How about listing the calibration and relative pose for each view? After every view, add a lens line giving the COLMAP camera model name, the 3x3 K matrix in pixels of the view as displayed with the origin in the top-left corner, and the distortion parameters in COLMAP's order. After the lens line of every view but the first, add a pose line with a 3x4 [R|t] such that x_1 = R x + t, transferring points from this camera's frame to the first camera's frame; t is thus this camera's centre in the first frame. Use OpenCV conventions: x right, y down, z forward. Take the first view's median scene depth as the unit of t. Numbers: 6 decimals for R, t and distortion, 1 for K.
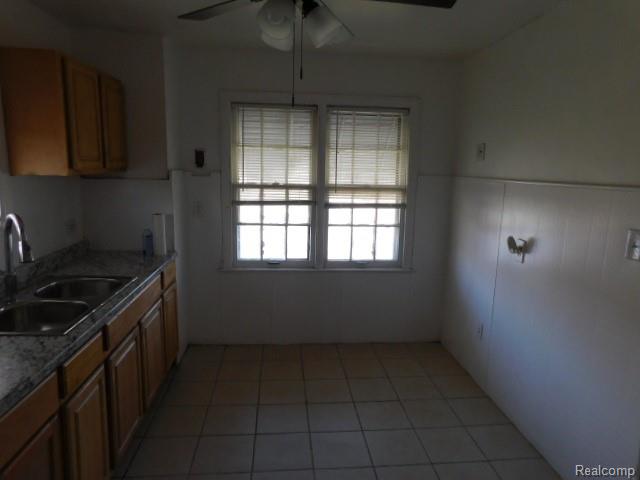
lens RADIAL K [[433.2, 0, 320.1], [0, 433.2, 234.6], [0, 0, 1]] dist [-0.023990, 0.006446]
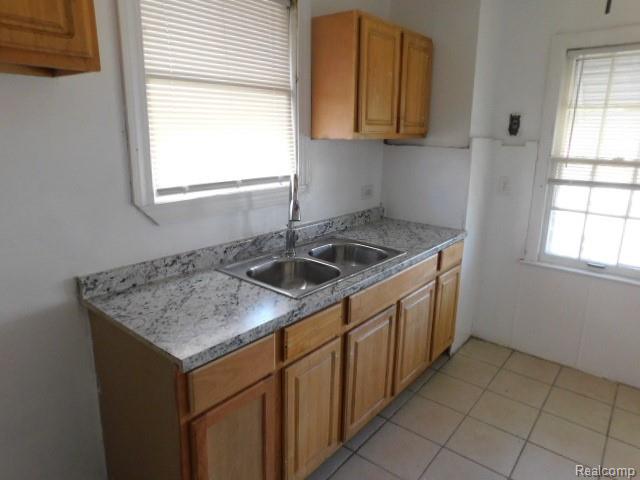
lens RADIAL K [[433.2, 0, 320.1], [0, 433.2, 234.6], [0, 0, 1]] dist [-0.023990, 0.006446]
pose [[0.722726, 0.156541, -0.673173, 0.048363], [-0.115947, 0.987669, 0.105193, -0.013162], [0.681339, 0.002026, 0.731965, 0.168171]]
